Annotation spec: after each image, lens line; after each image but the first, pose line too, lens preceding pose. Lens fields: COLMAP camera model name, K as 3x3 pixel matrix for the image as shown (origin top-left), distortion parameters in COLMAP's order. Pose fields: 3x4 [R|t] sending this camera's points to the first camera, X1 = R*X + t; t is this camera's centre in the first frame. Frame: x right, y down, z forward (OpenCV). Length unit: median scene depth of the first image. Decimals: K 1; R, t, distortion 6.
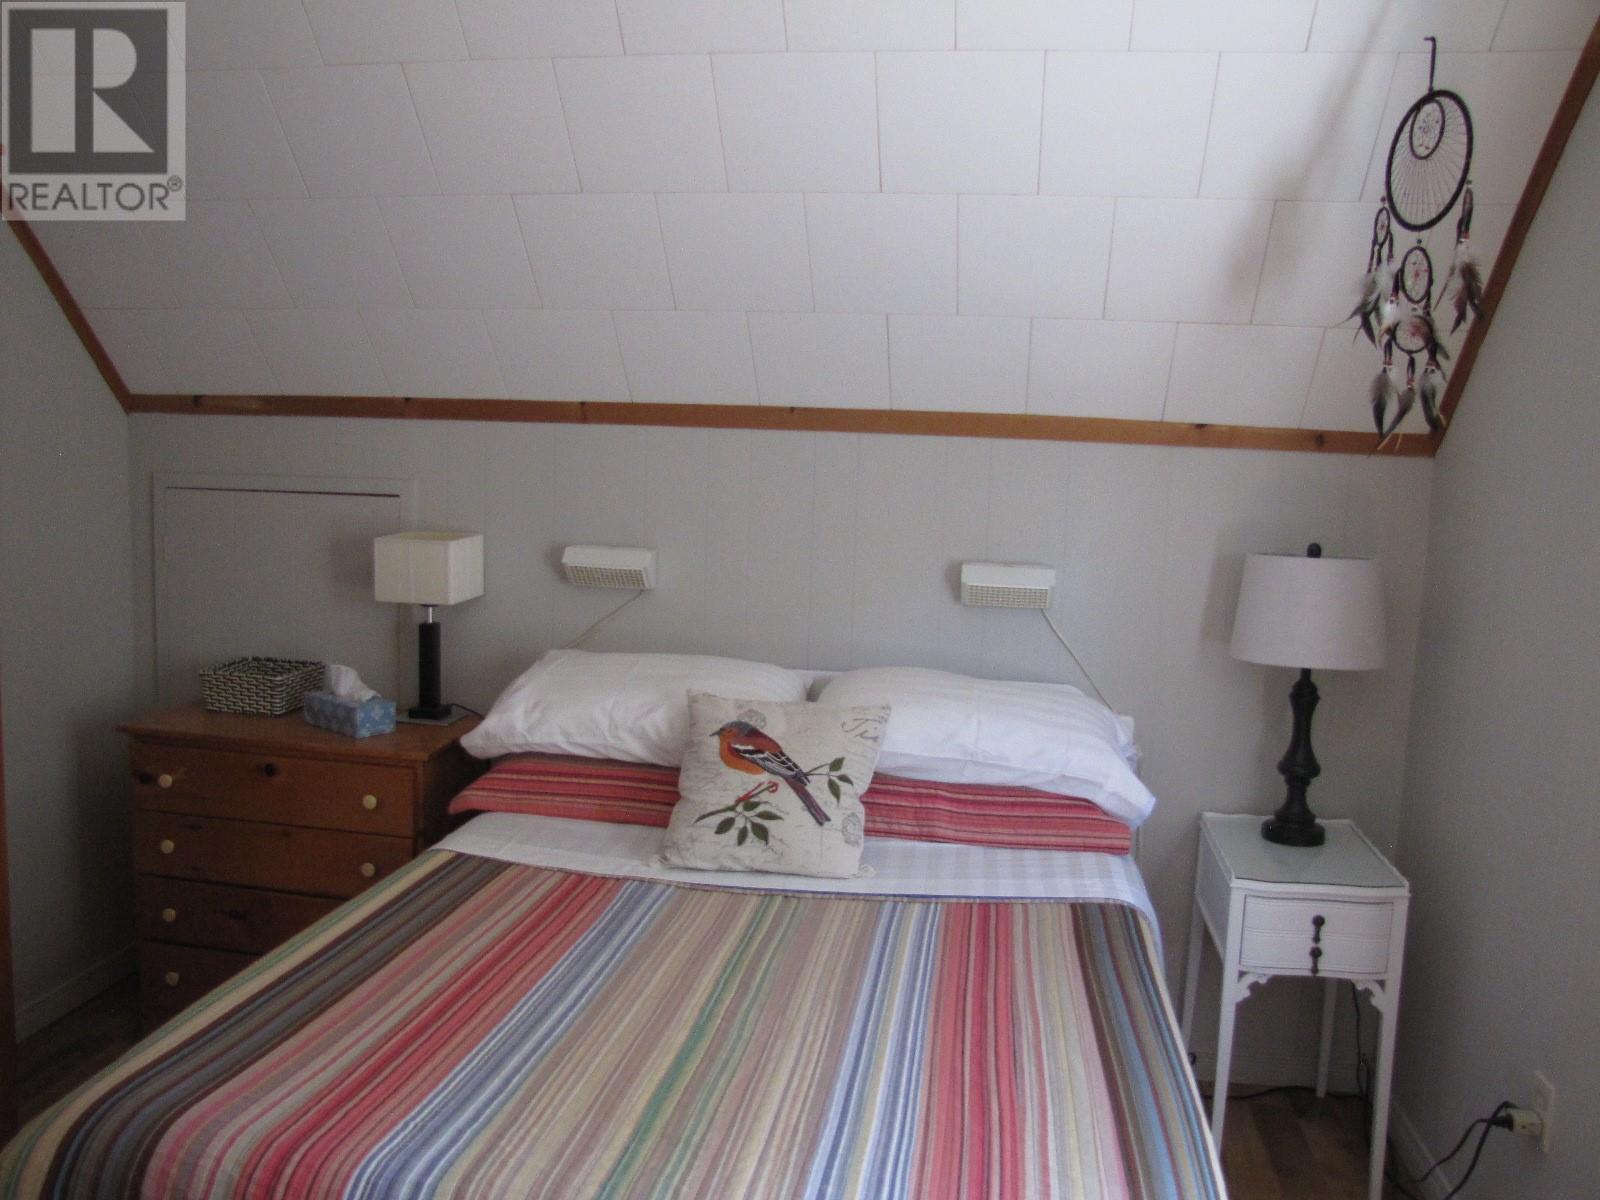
lens RADIAL K [[1333.6, 0, 801.7], [0, 1333.6, 593.4], [0, 0, 1]] dist [-0.155495, 0.091125]
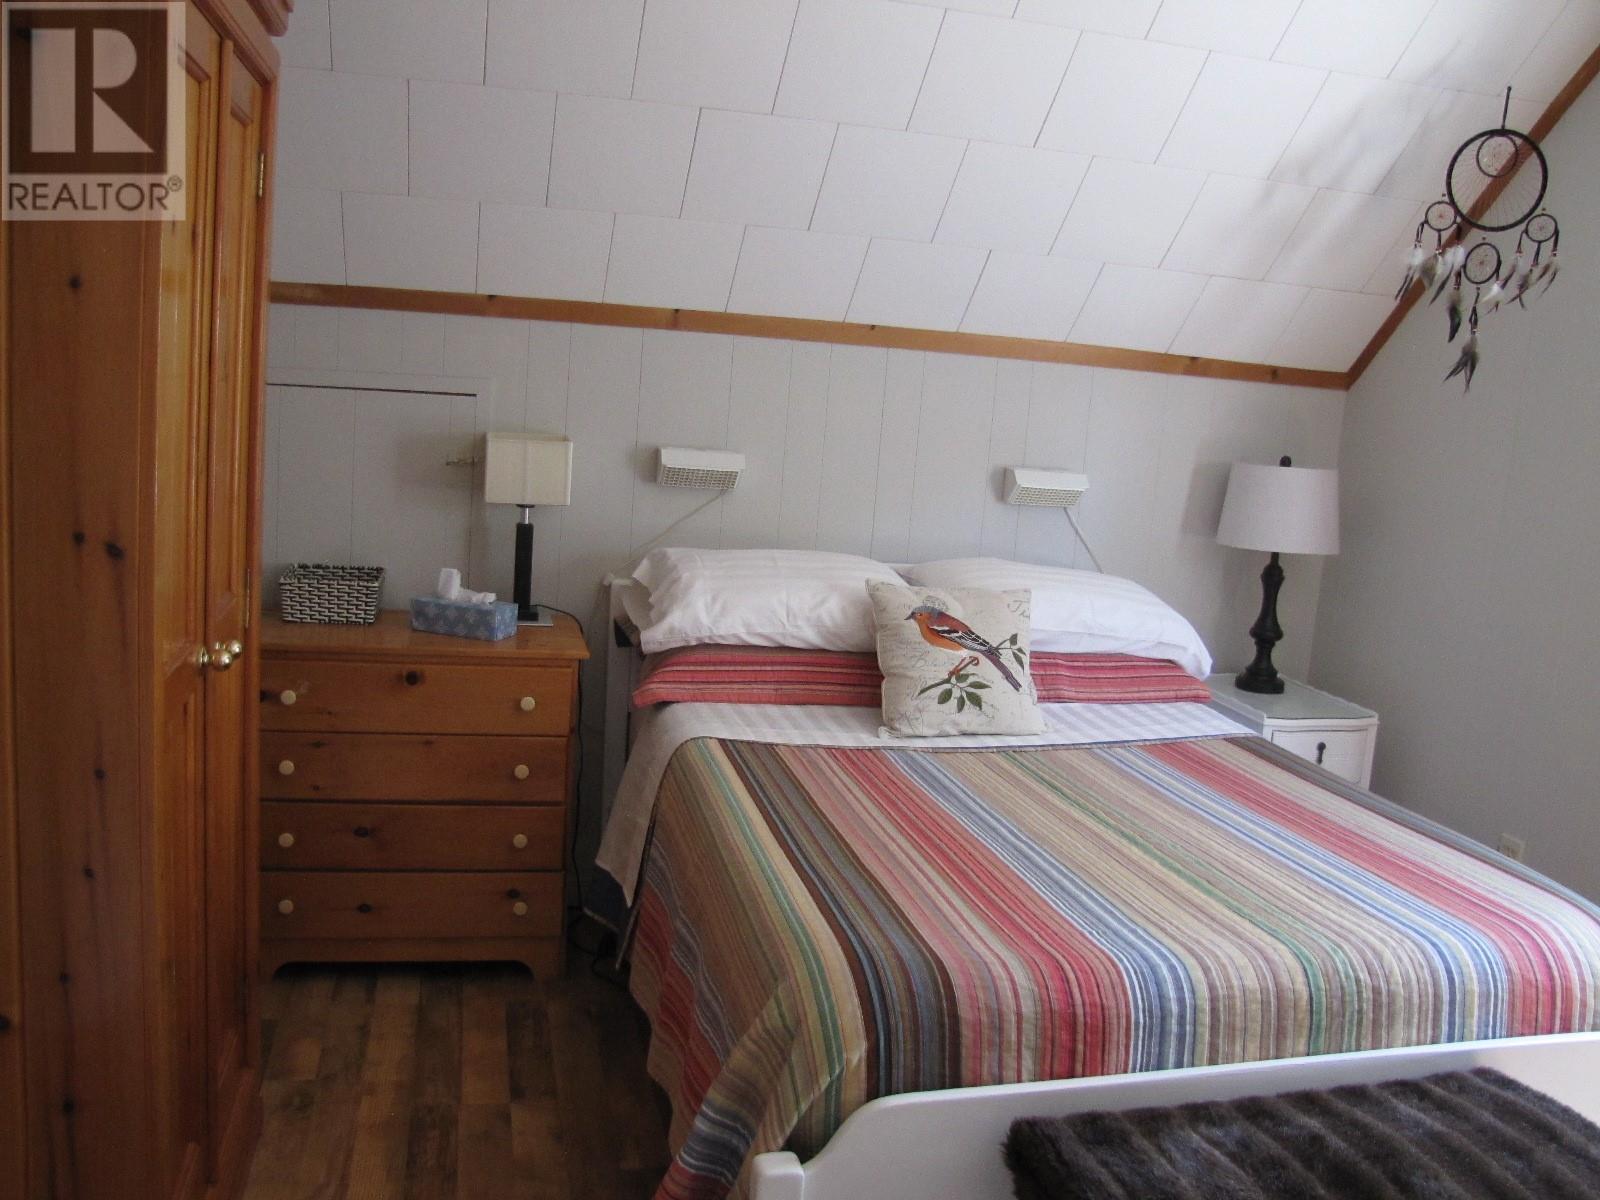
lens RADIAL K [[1333.6, 0, 797.3], [0, 1333.6, 598.8], [0, 0, 1]] dist [-0.155495, 0.091125]
pose [[0.927422, -0.029606, 0.372843, -0.543136], [0.001322, 0.997115, 0.075888, 0.003517], [-0.374014, -0.069888, 0.924786, -0.007784]]
